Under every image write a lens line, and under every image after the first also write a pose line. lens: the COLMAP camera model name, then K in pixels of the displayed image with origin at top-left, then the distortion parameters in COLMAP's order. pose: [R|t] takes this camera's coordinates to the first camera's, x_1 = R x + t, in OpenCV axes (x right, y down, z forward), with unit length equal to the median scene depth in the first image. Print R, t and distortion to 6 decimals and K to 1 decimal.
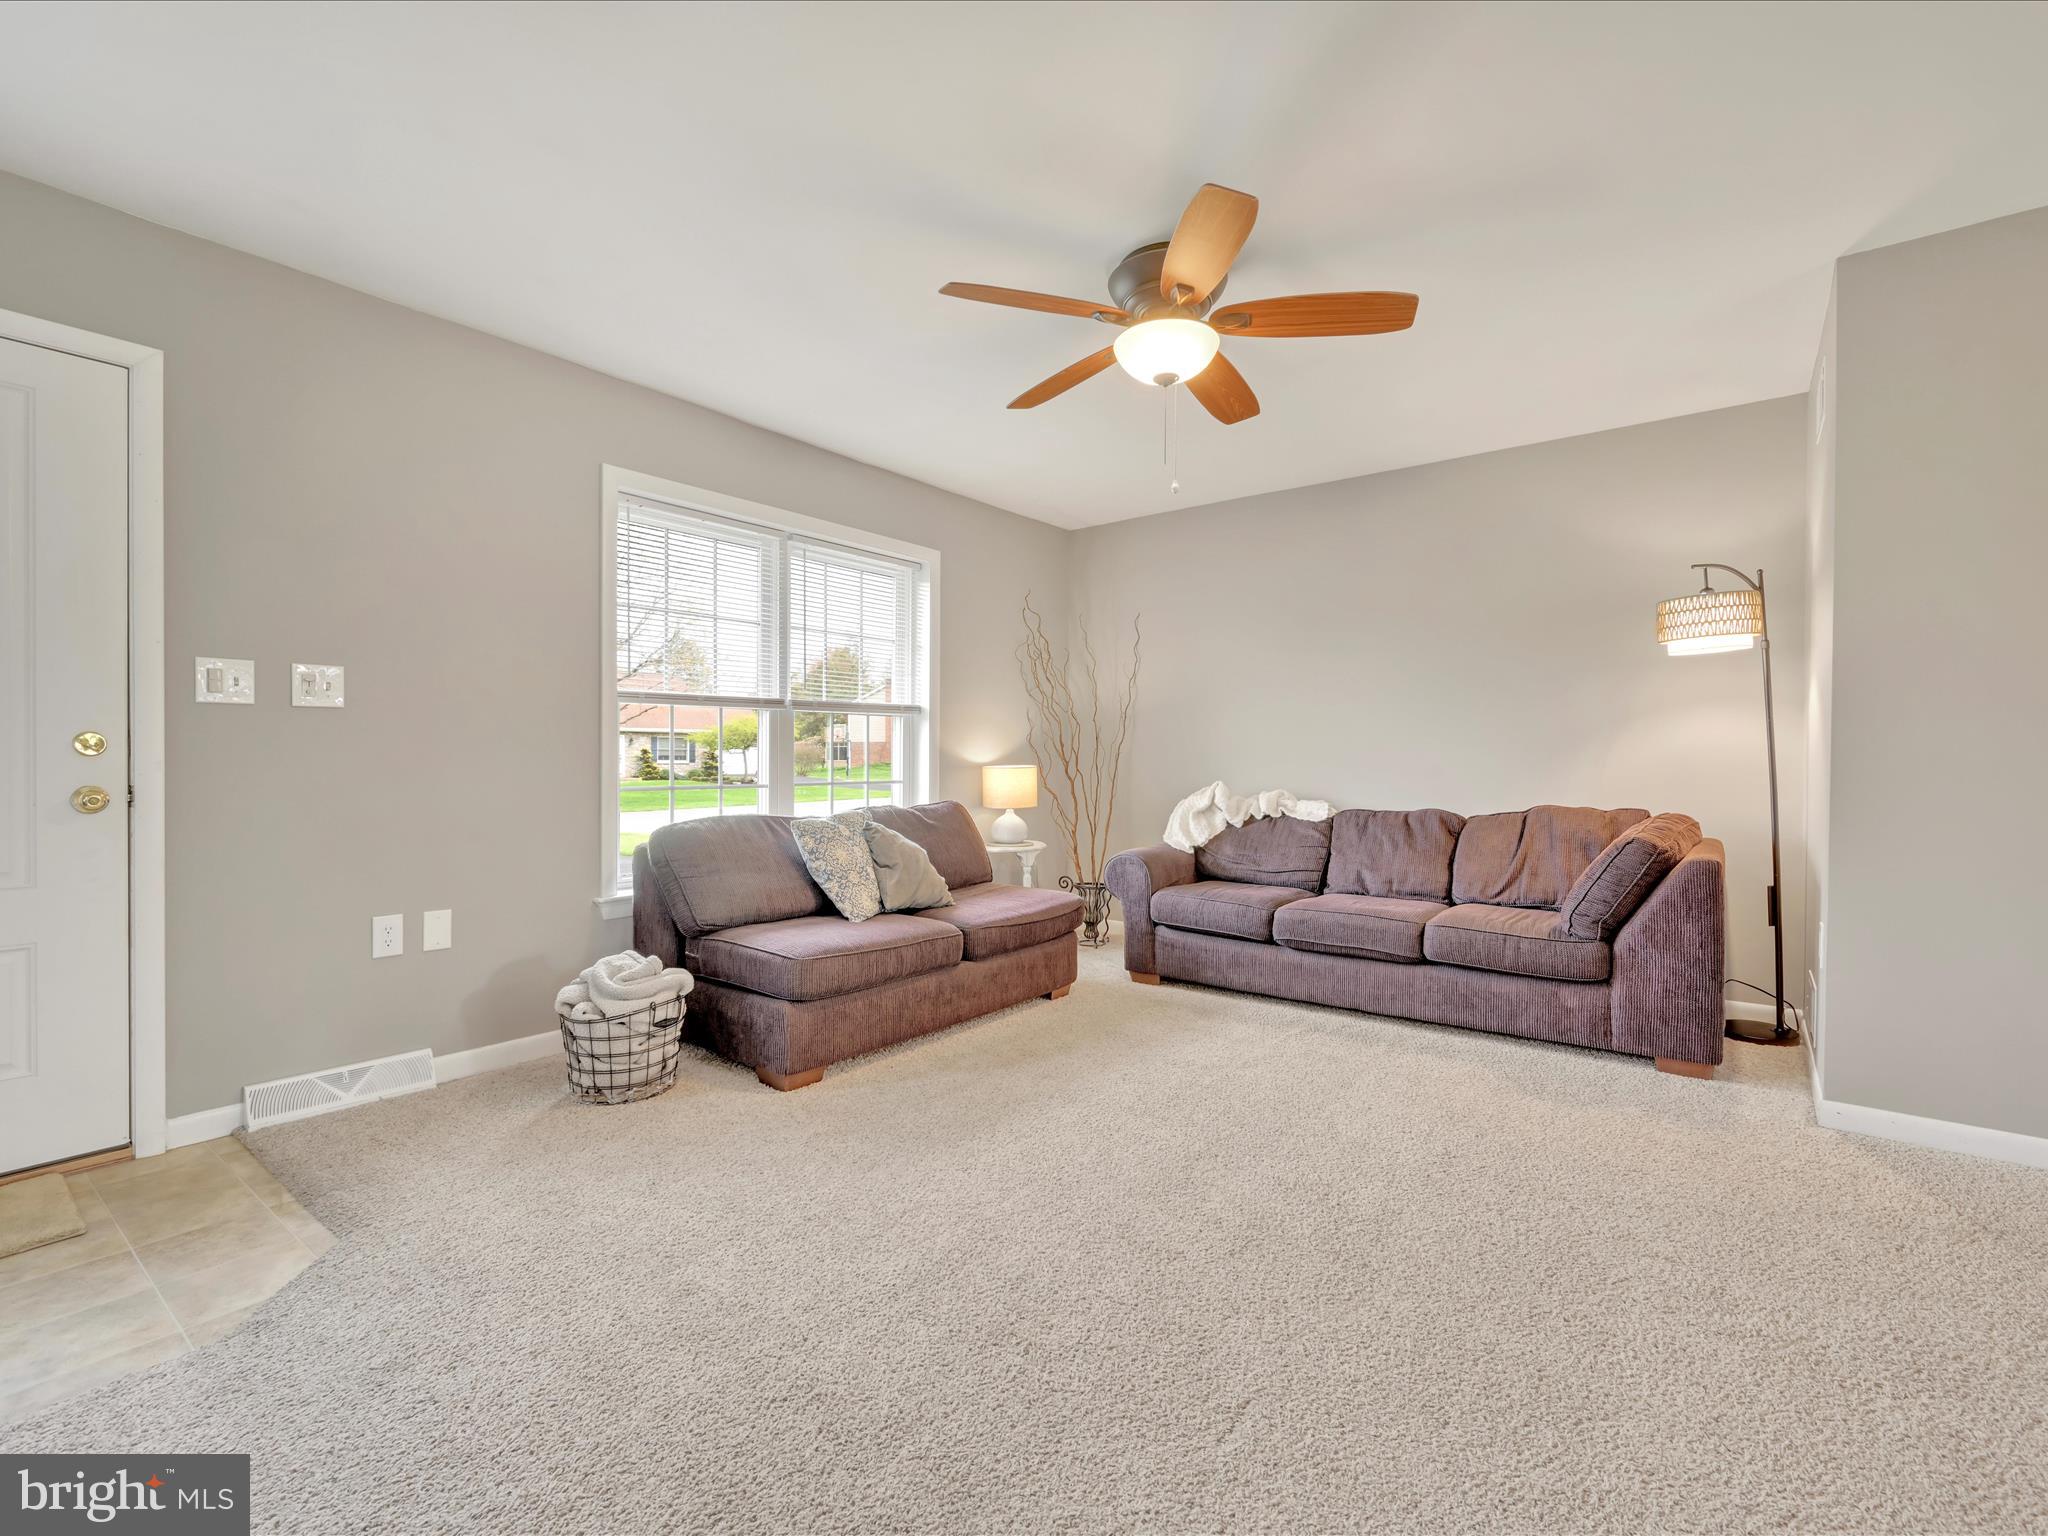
lens RADIAL K [[827.7, 0, 1024.0], [0, 827.7, 768.0], [0, 0, 1]] dist [-0.001226, -0.000265]
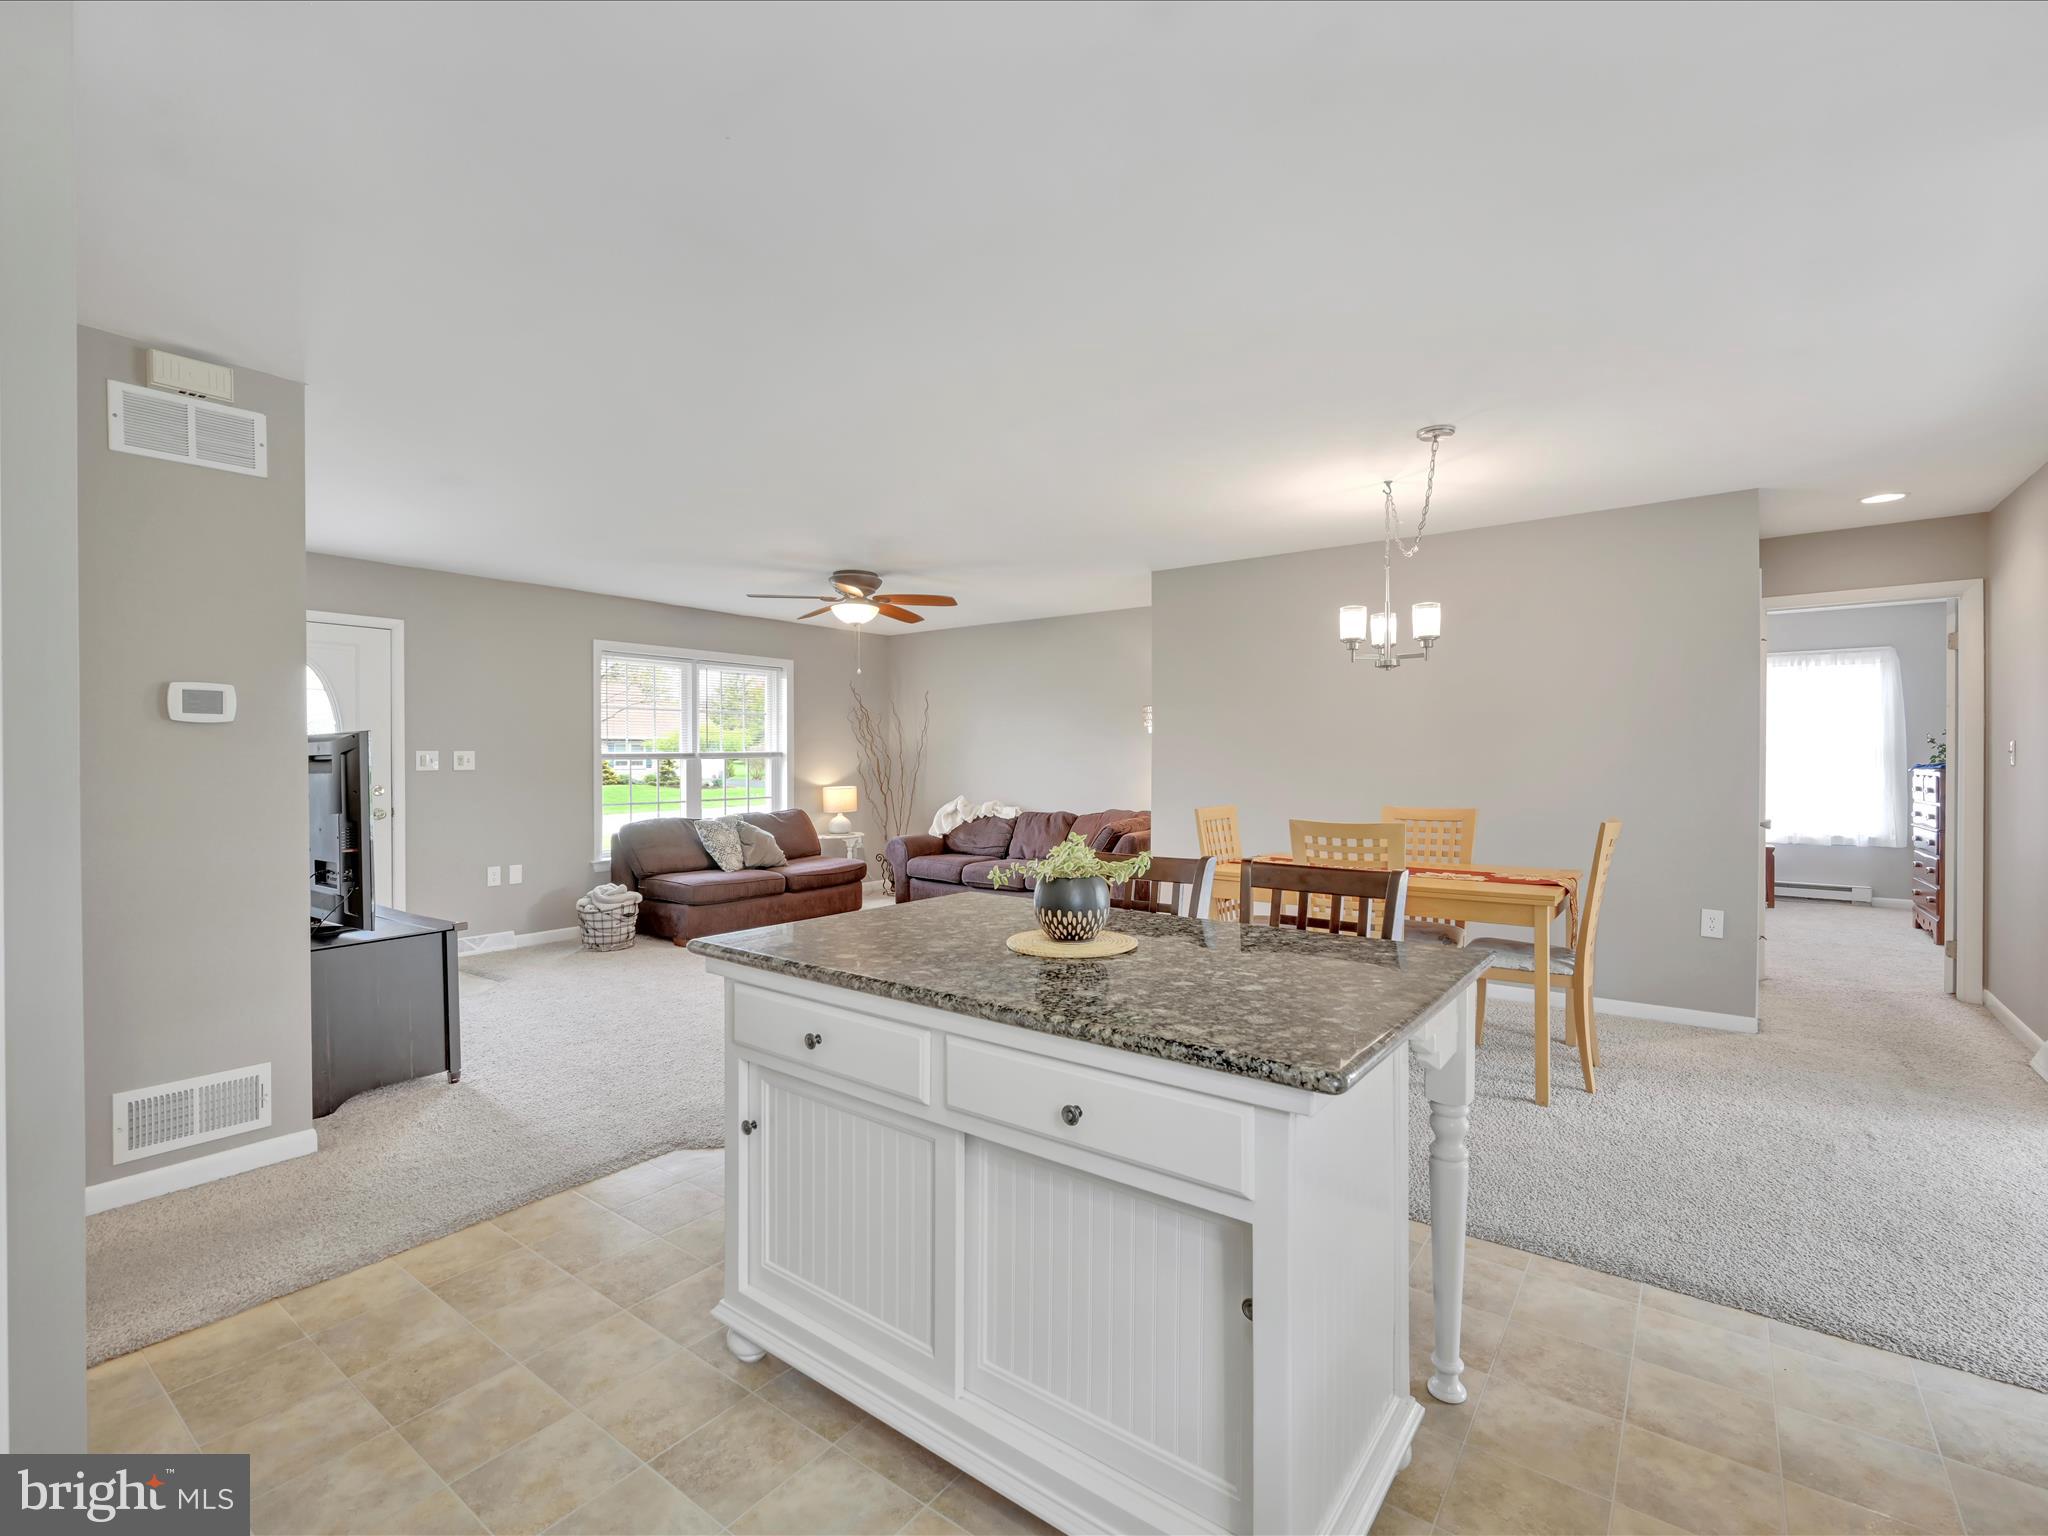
lens RADIAL K [[946.8, 0, 1086.9], [0, 946.8, 762.6], [0, 0, 1]] dist [0.014502, -0.000031]
pose [[0.998875, -0.004236, 0.047226, 0.502390], [0.004110, 0.999988, 0.002769, -0.070661], [-0.047237, -0.002572, 0.998880, -1.192273]]
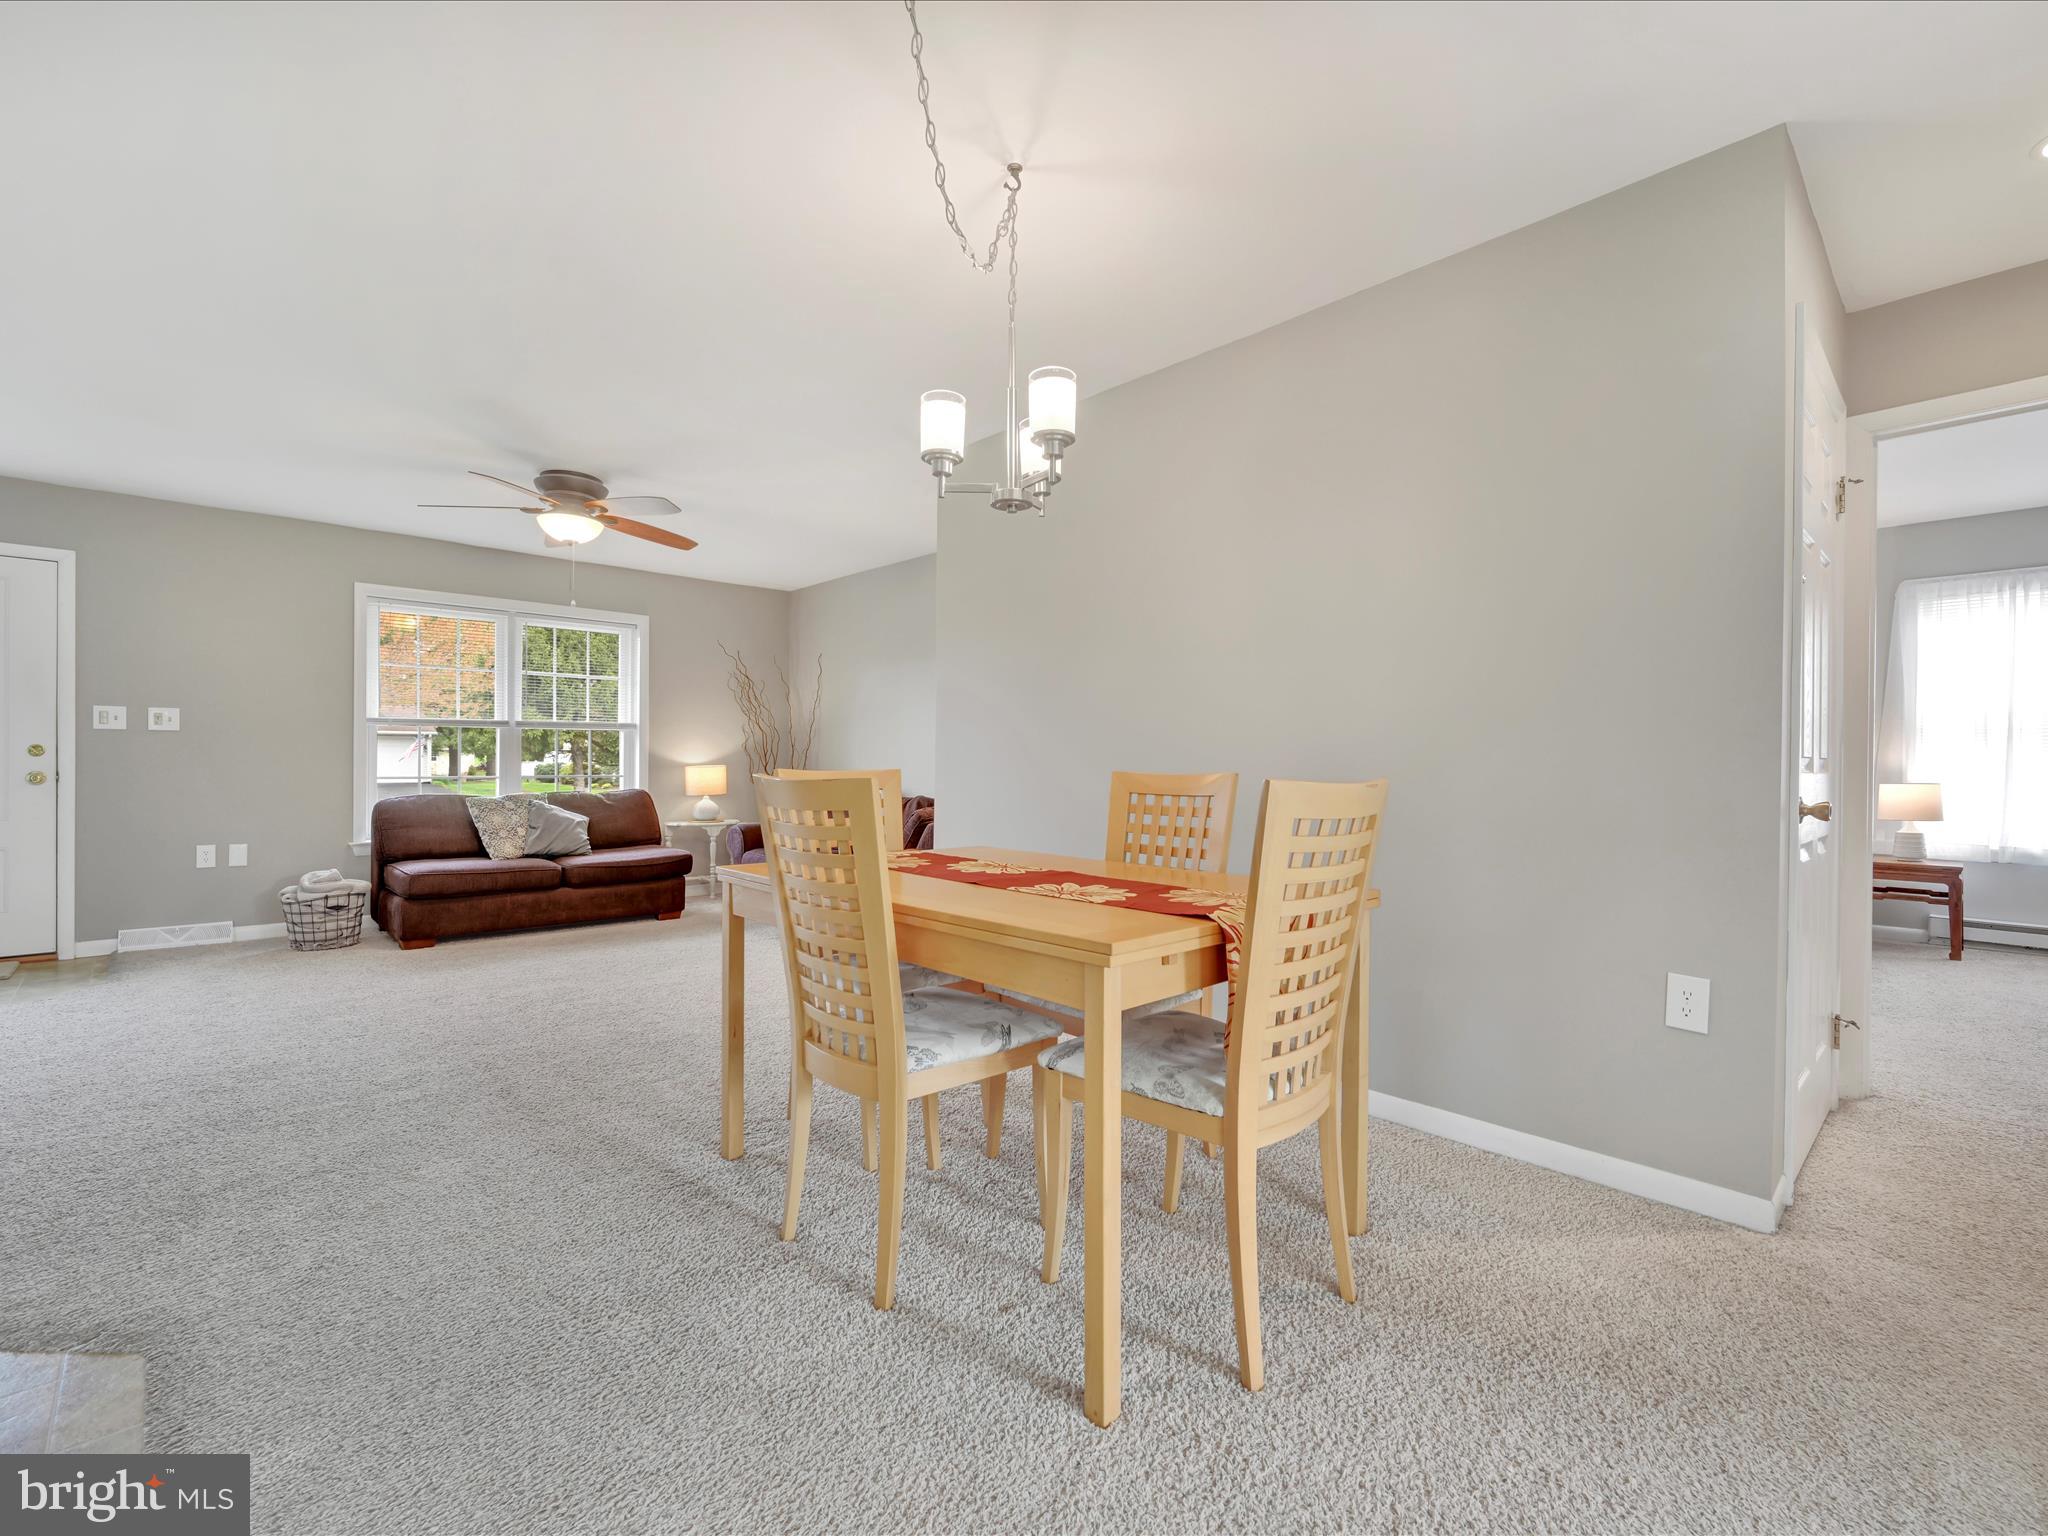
lens RADIAL K [[892.1, 0, 1149.6], [0, 892.1, 767.4], [0, 0, 1]] dist [0.000907, 0.000513]
pose [[0.990975, 0.004411, -0.133971, 1.209332], [-0.005274, 0.999968, -0.006083, 0.007826], [0.133940, 0.006735, 0.990967, -0.520009]]
